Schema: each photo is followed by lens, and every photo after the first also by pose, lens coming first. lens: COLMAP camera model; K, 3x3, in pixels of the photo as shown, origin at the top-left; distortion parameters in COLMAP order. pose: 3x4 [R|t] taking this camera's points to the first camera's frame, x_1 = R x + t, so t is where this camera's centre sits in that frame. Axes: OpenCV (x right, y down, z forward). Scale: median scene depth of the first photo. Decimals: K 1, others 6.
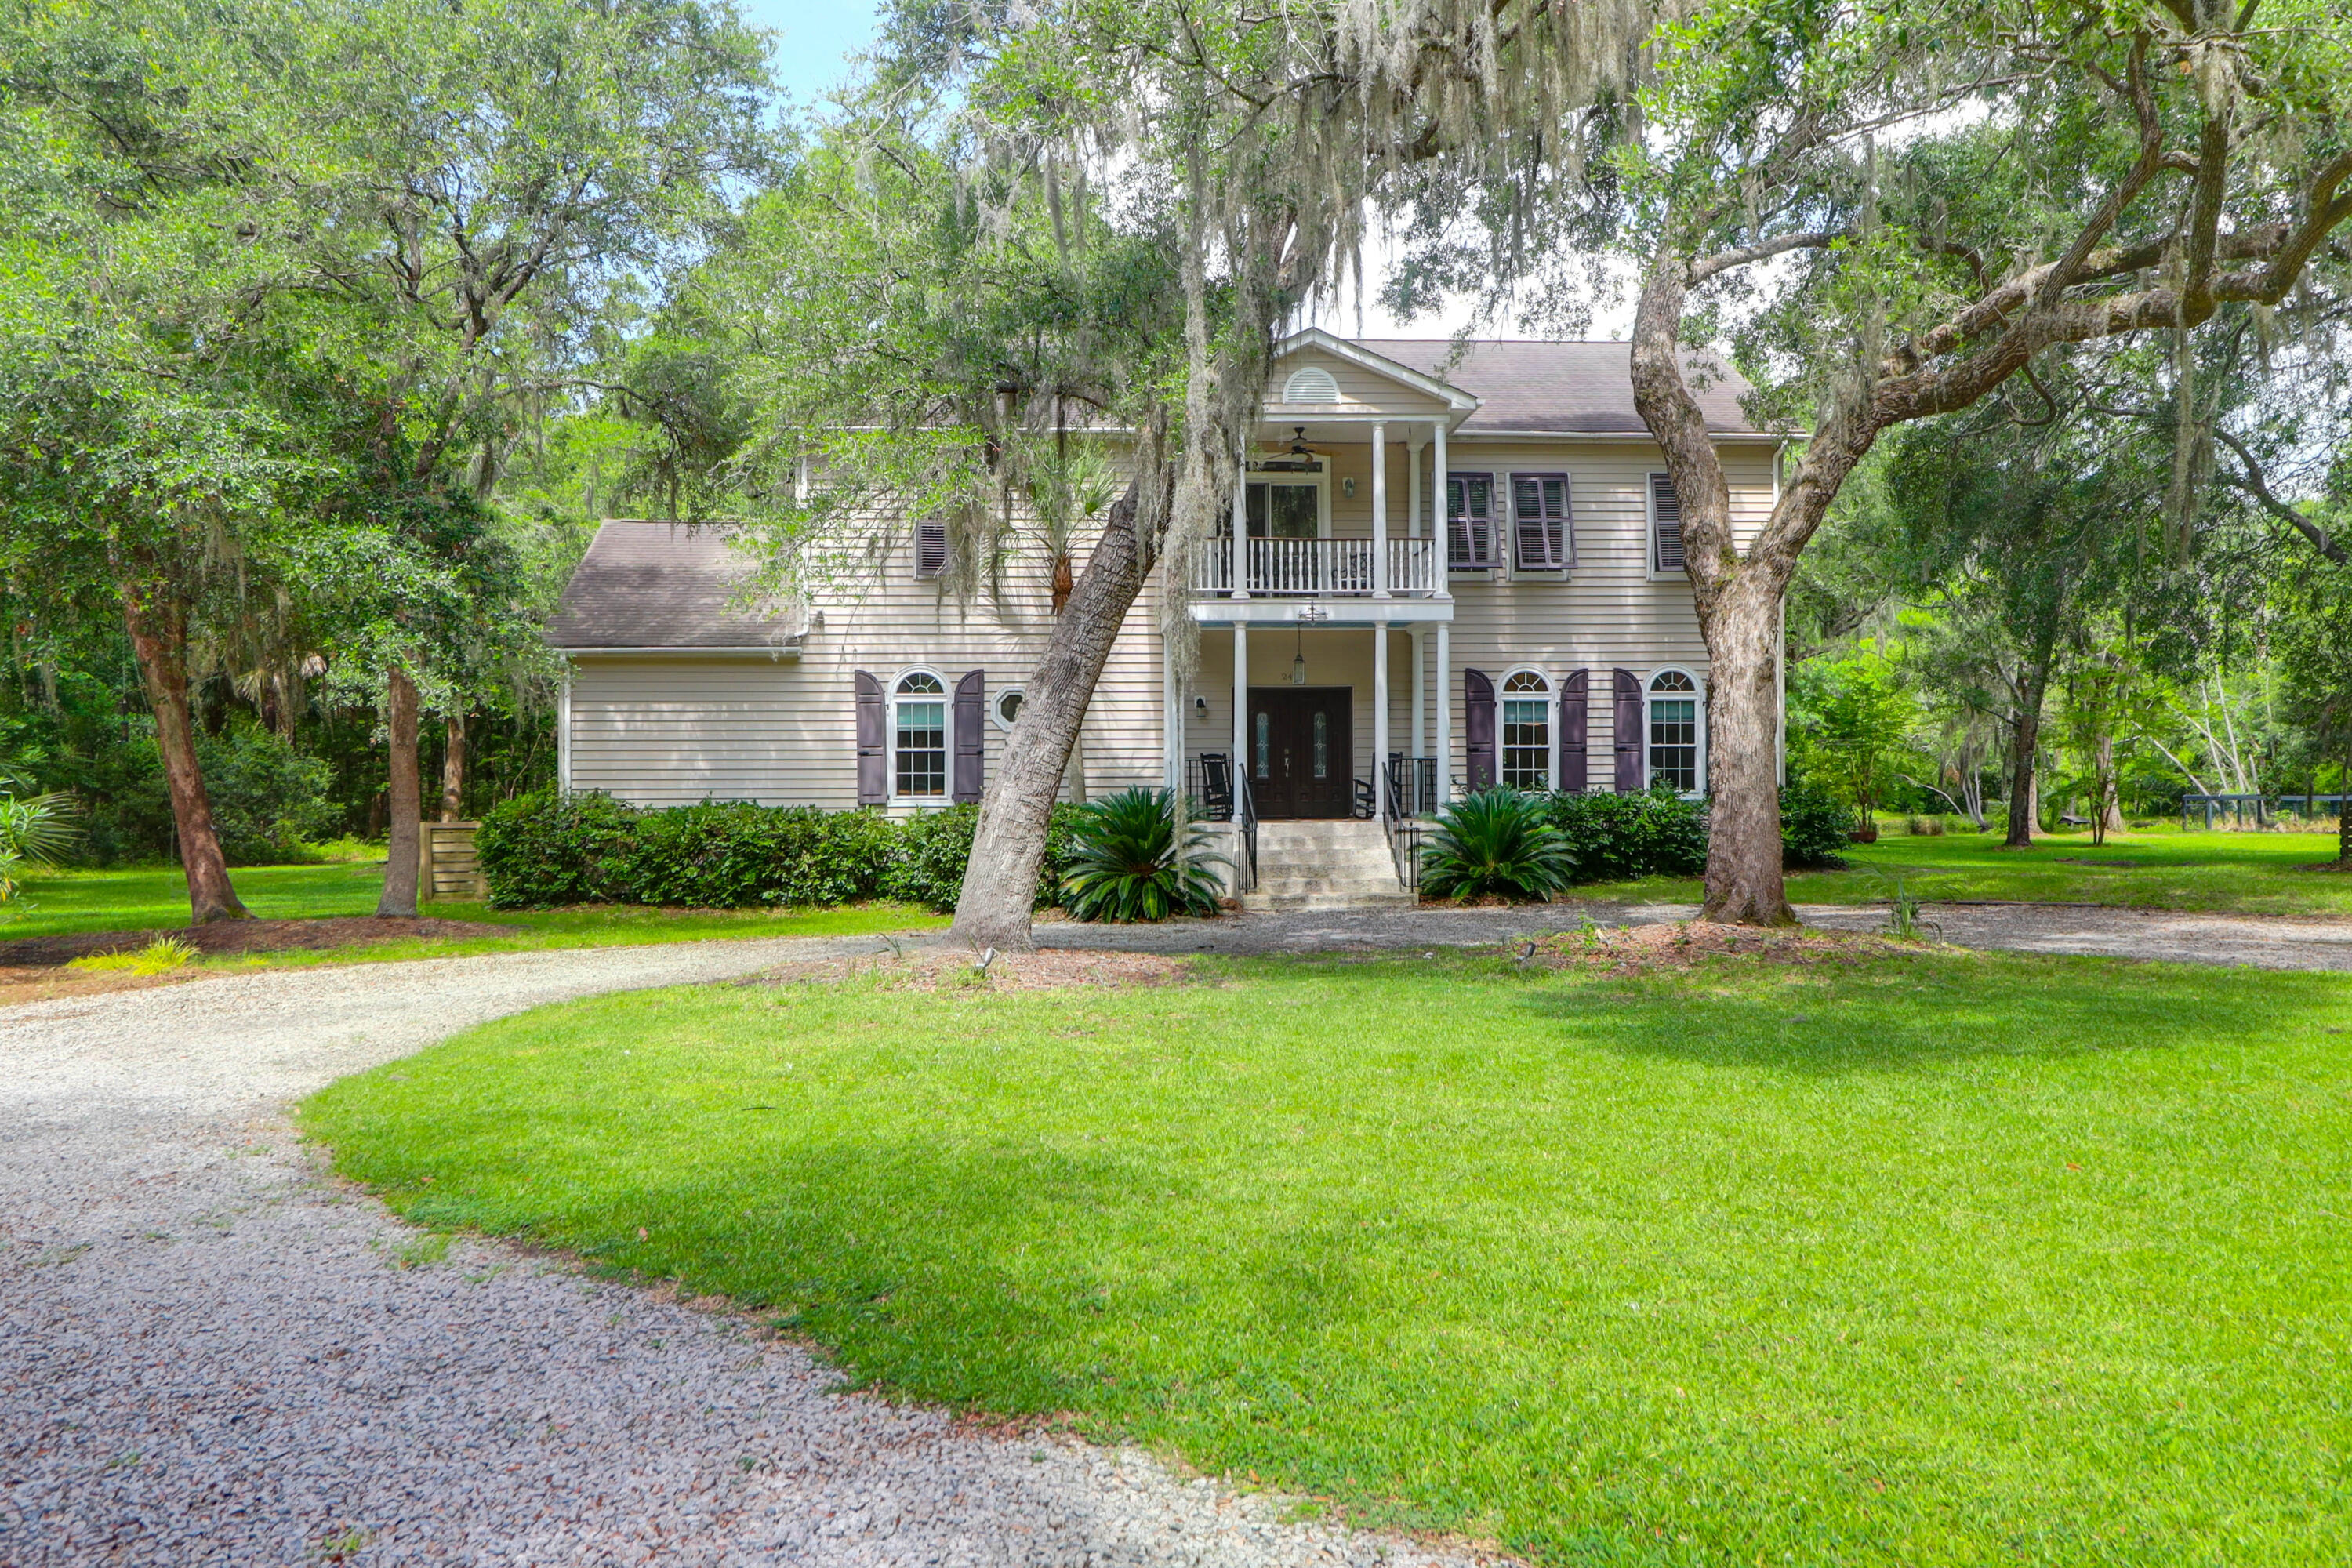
lens RADIAL K [[1761.9, 0, 1173.0], [0, 1761.9, 778.0], [0, 0, 1]] dist [-0.001796, 0.003117]
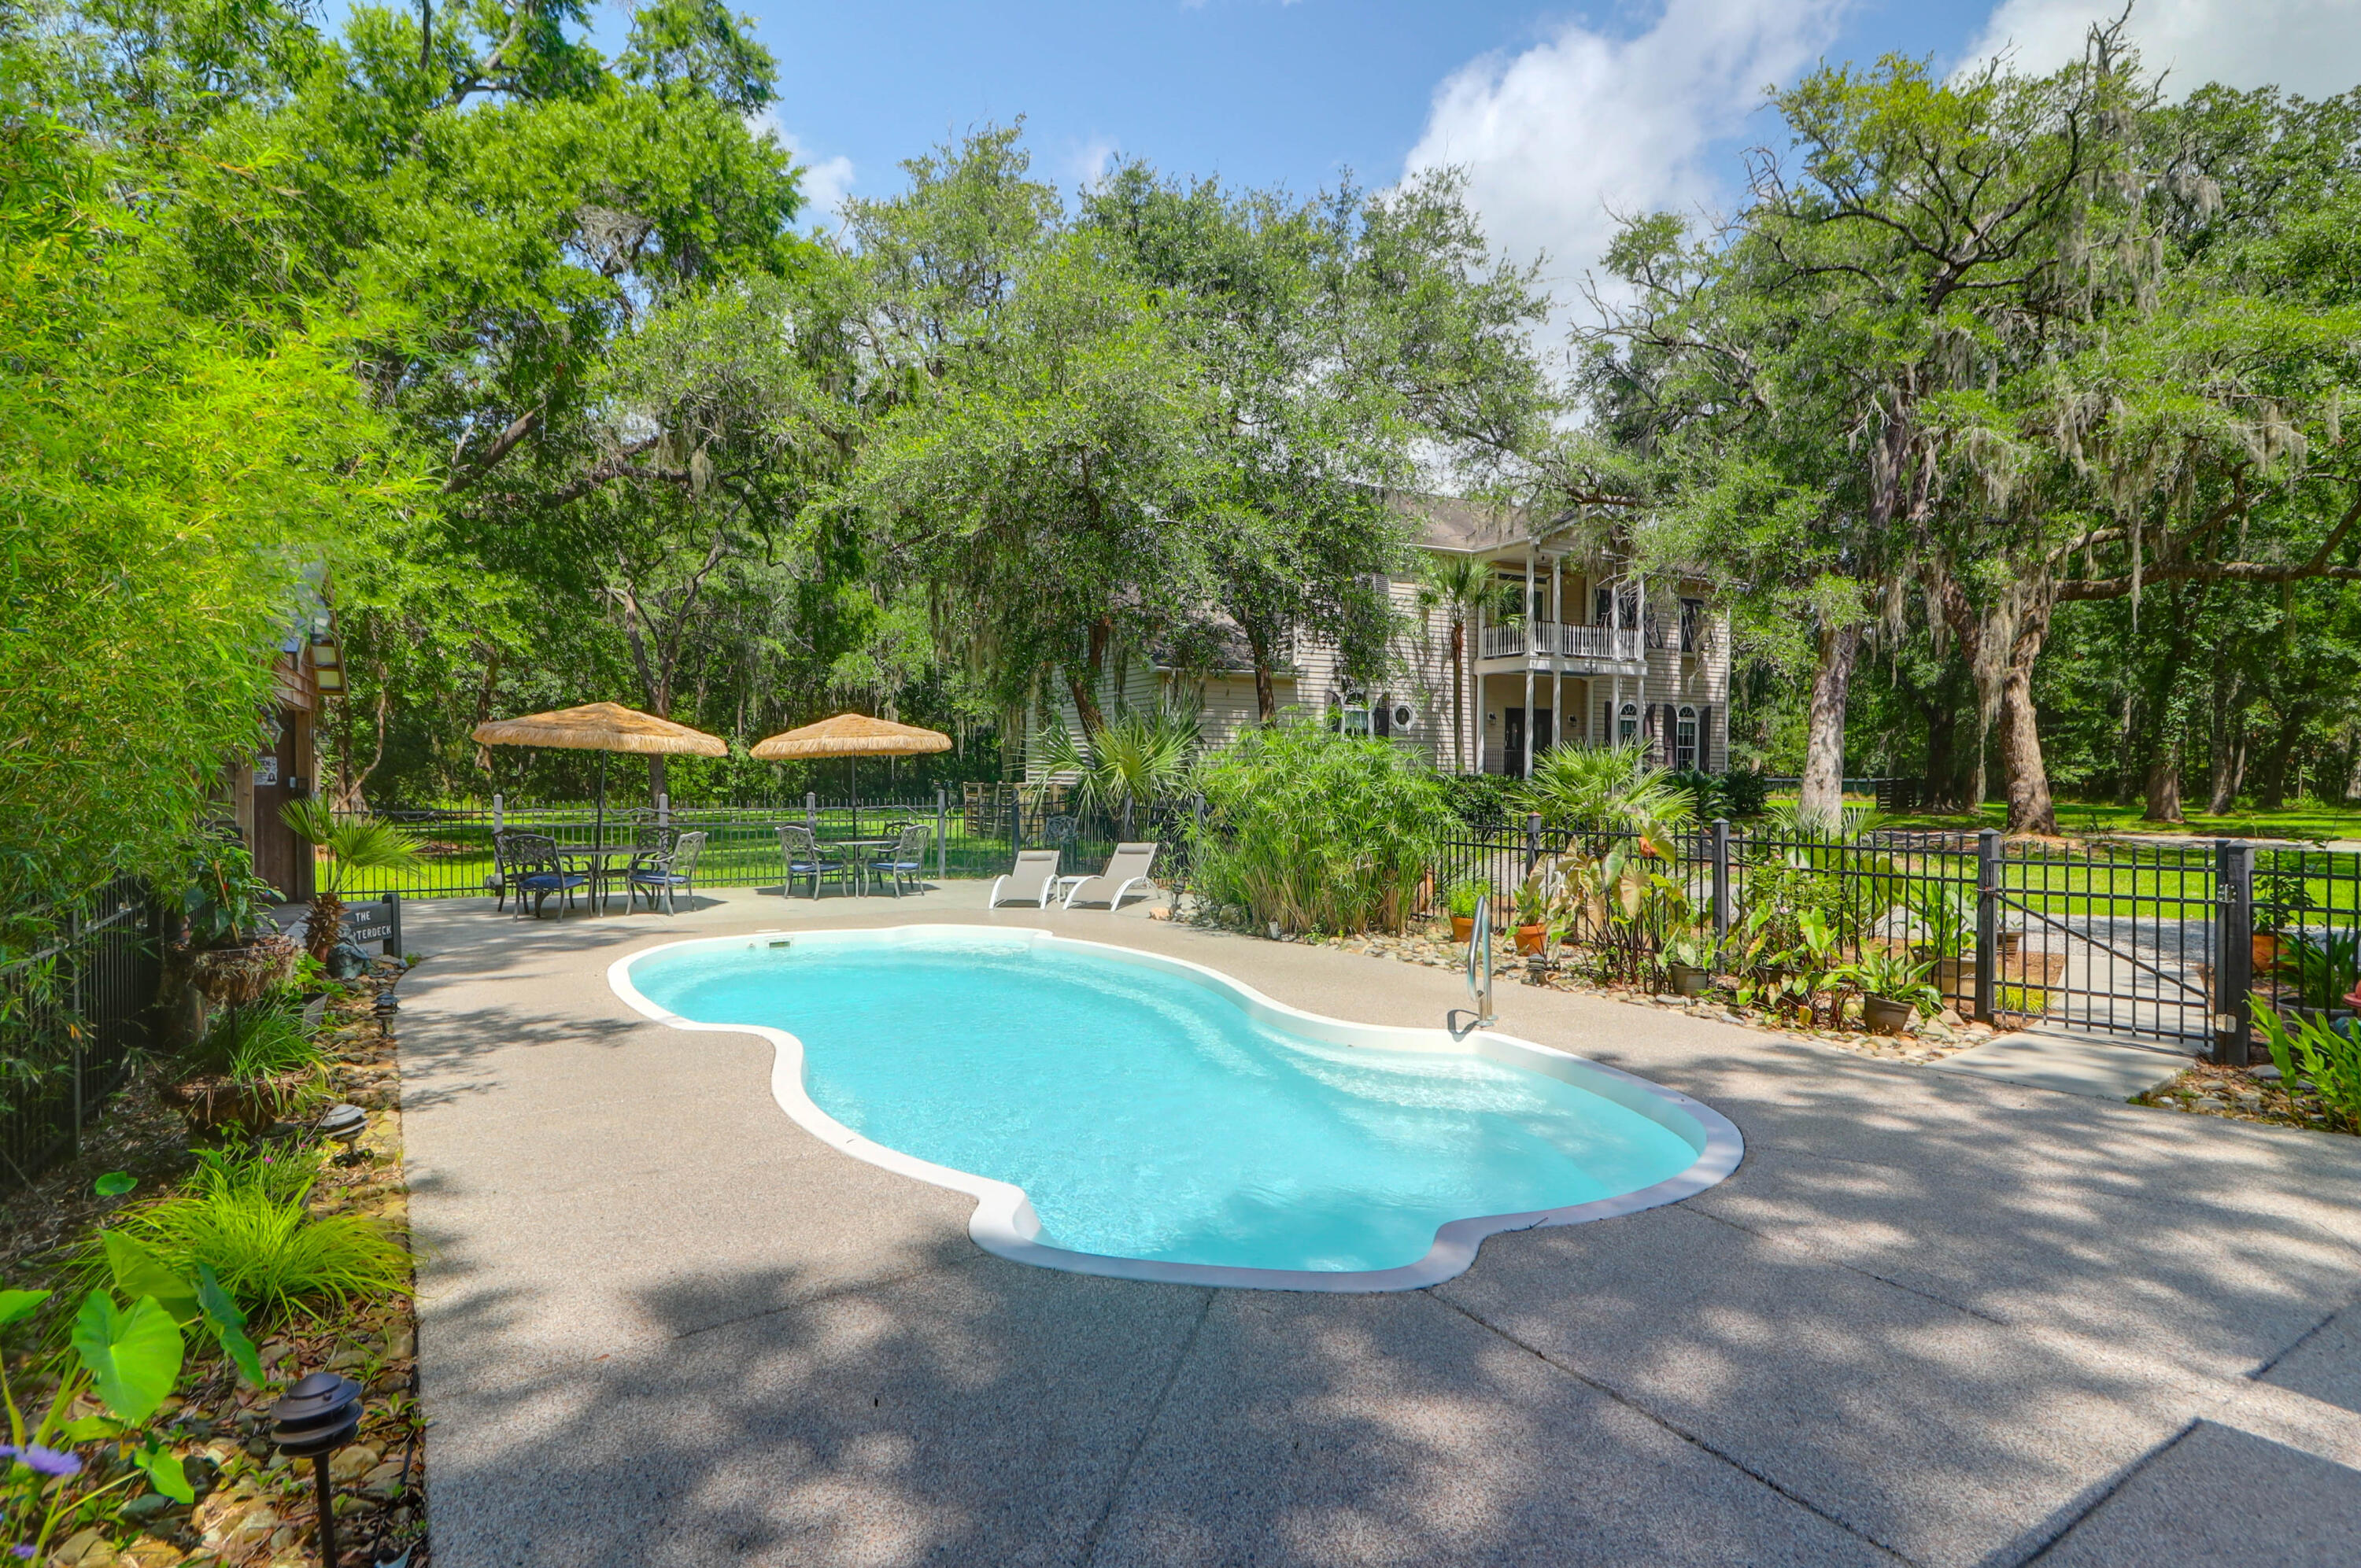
lens RADIAL K [[1237.0, 0, 1181.9], [0, 1237.0, 789.9], [0, 0, 1]] dist [0.003897, -0.014005]
pose [[0.908933, 0.004831, 0.416915, -0.783513], [-0.011487, 0.999843, 0.013457, 0.016110], [-0.416784, -0.017021, 0.908846, 0.048886]]
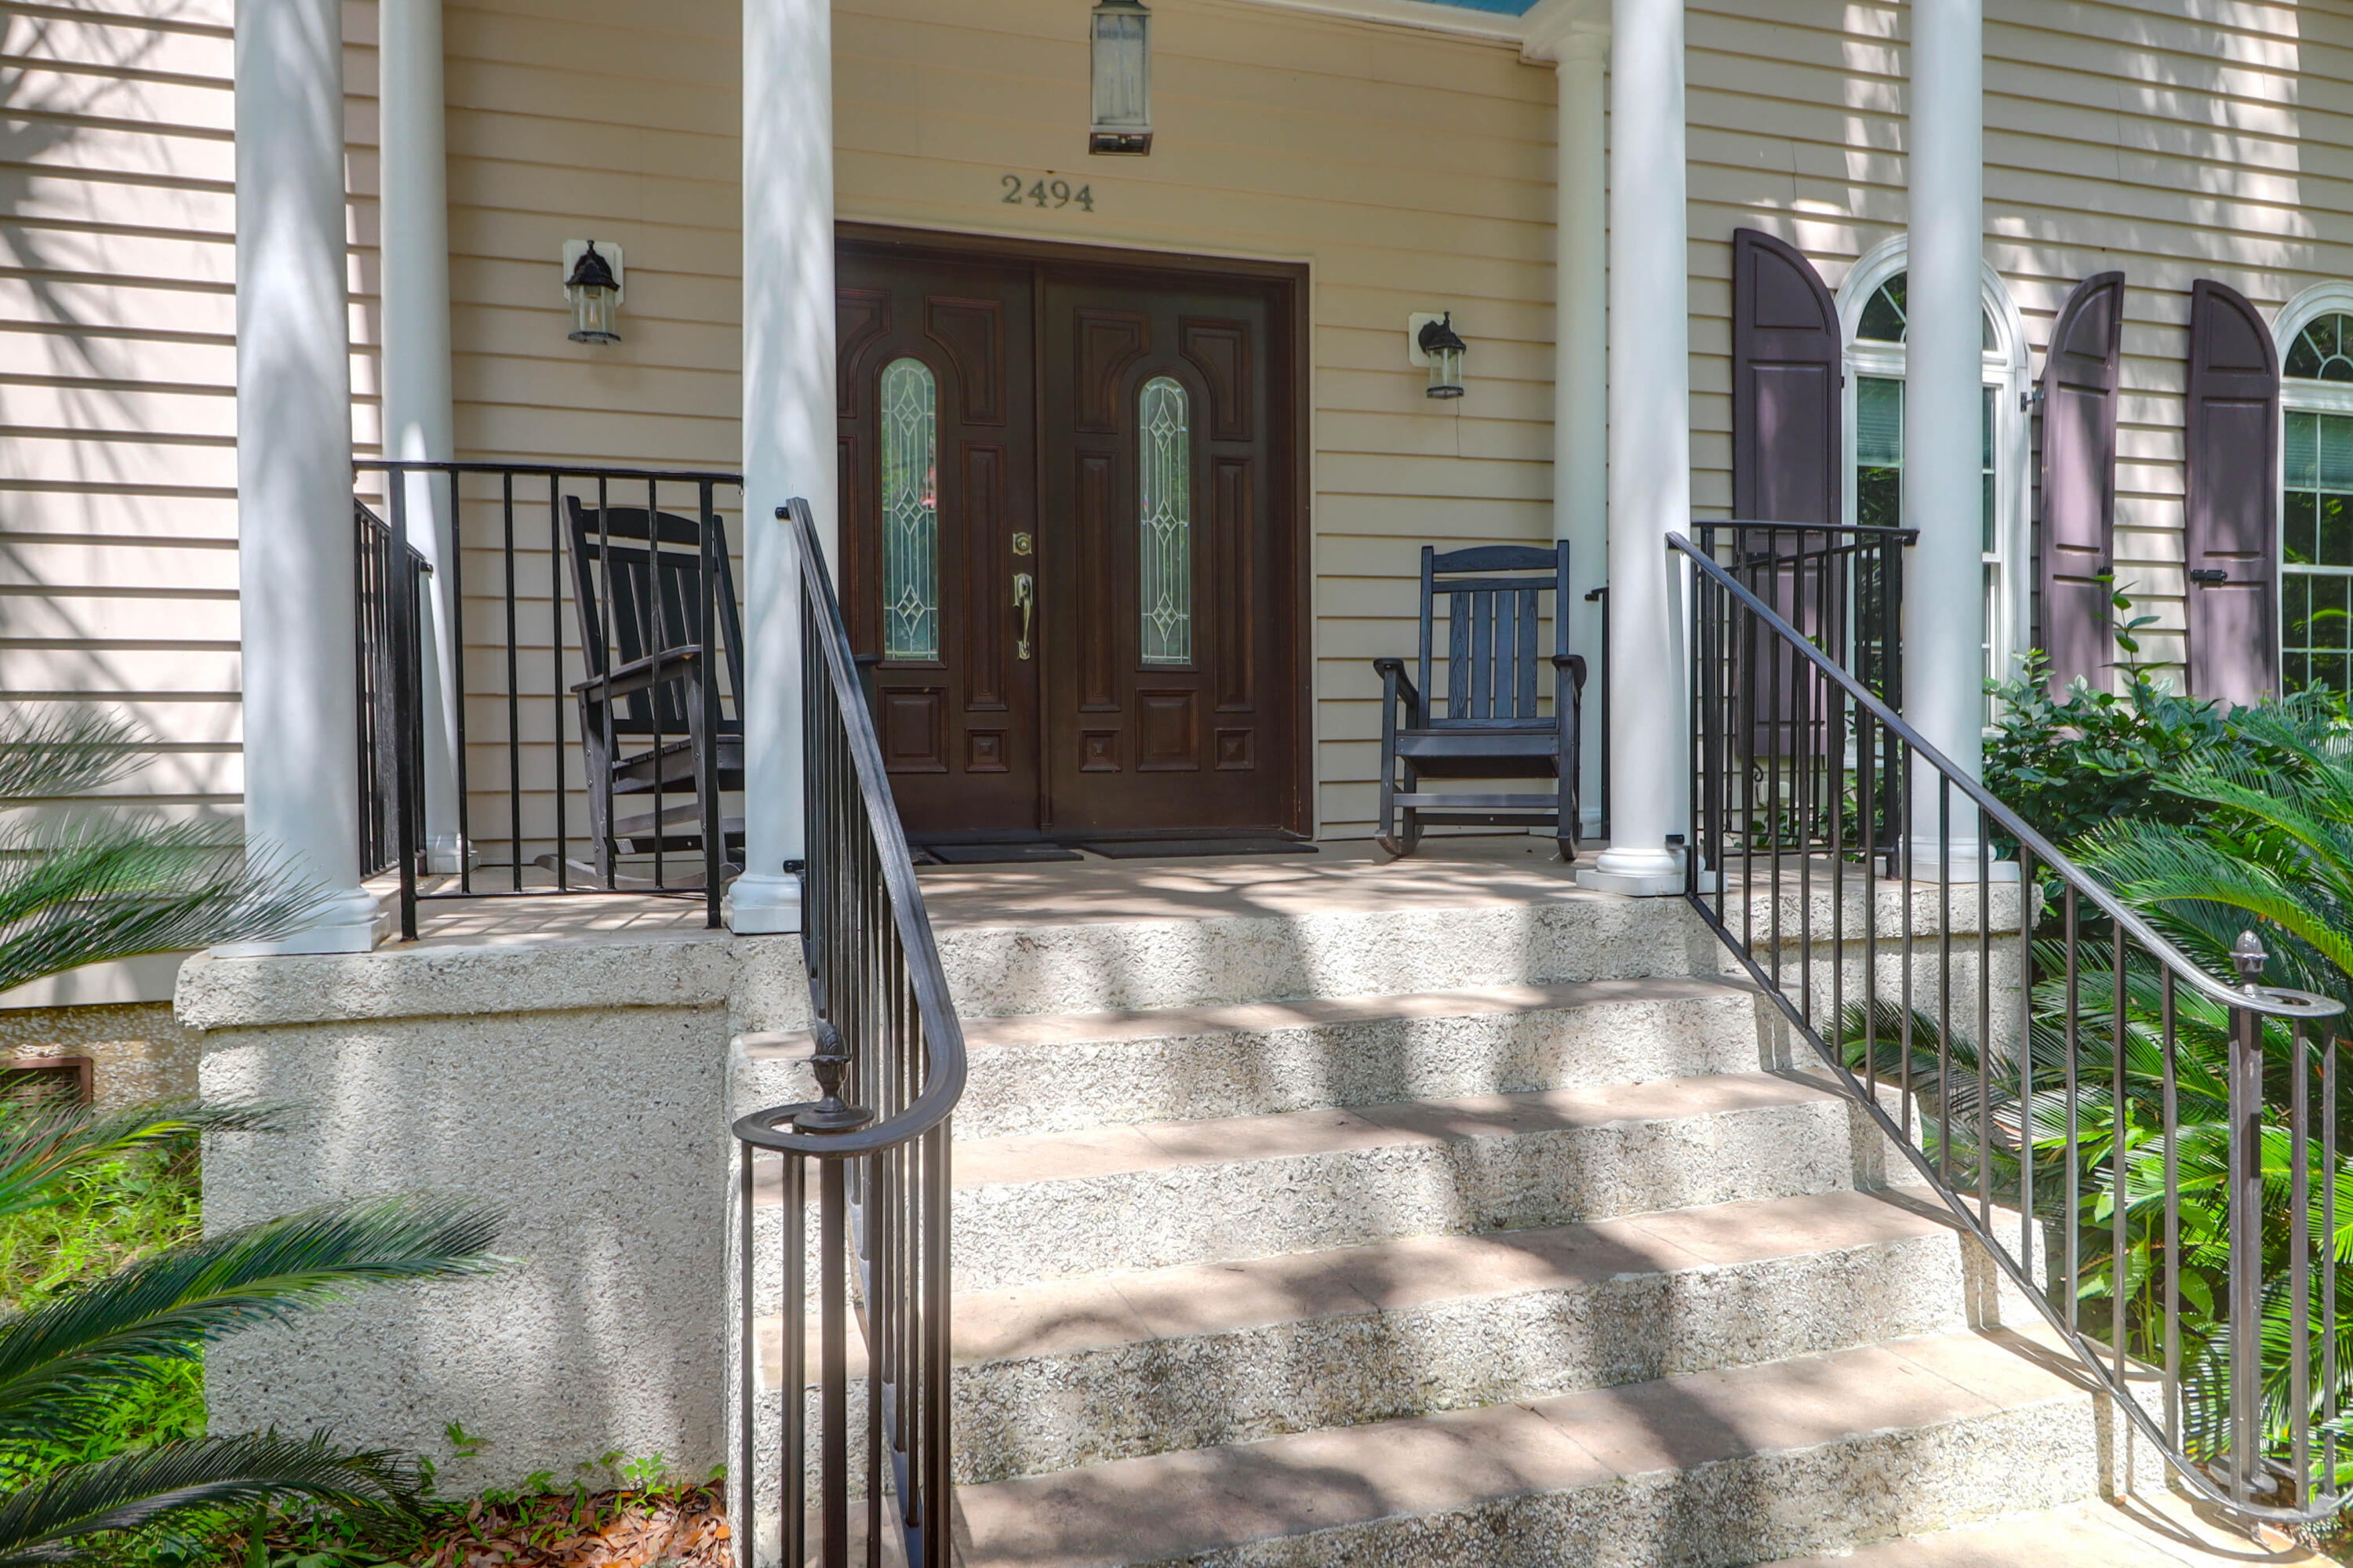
lens RADIAL K [[1595.1, 0, 1176.5], [0, 1595.1, 784.0], [0, 0, 1]] dist [-0.000468, -0.001097]
pose [[0.969003, -0.007798, 0.246927, 0.035796], [0.002481, 0.999759, 0.021835, 0.011042], [-0.247038, -0.020545, 0.968788, 0.848063]]
